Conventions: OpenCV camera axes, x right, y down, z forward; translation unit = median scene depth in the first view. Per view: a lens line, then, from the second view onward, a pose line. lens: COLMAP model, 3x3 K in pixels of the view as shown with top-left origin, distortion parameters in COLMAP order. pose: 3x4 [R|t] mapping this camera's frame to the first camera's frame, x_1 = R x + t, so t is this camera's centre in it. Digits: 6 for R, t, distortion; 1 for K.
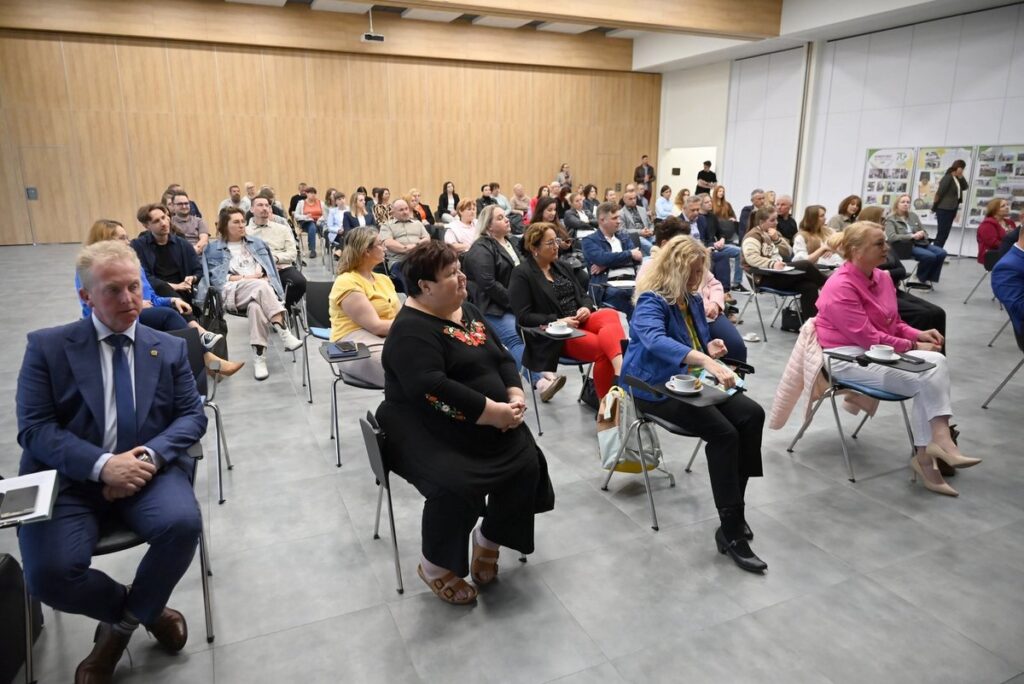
lens RADIAL K [[655.9, 0, 512.0], [0, 655.9, 342.0], [0, 0, 1]] dist [0.002272, -0.004394]
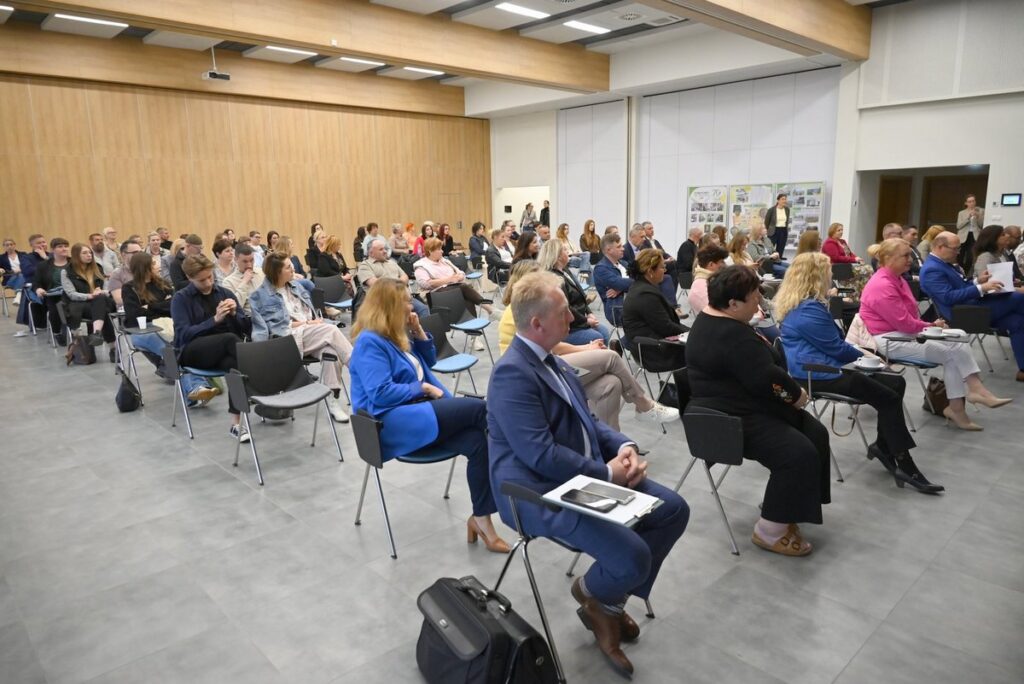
lens RADIAL K [[655.9, 0, 512.0], [0, 655.9, 342.0], [0, 0, 1]] dist [0.002272, -0.004394]
pose [[0.945983, -0.082743, 0.313481, -0.135568], [0.100645, 0.994063, -0.041333, 0.001069], [-0.308201, 0.070650, 0.948694, -0.005416]]
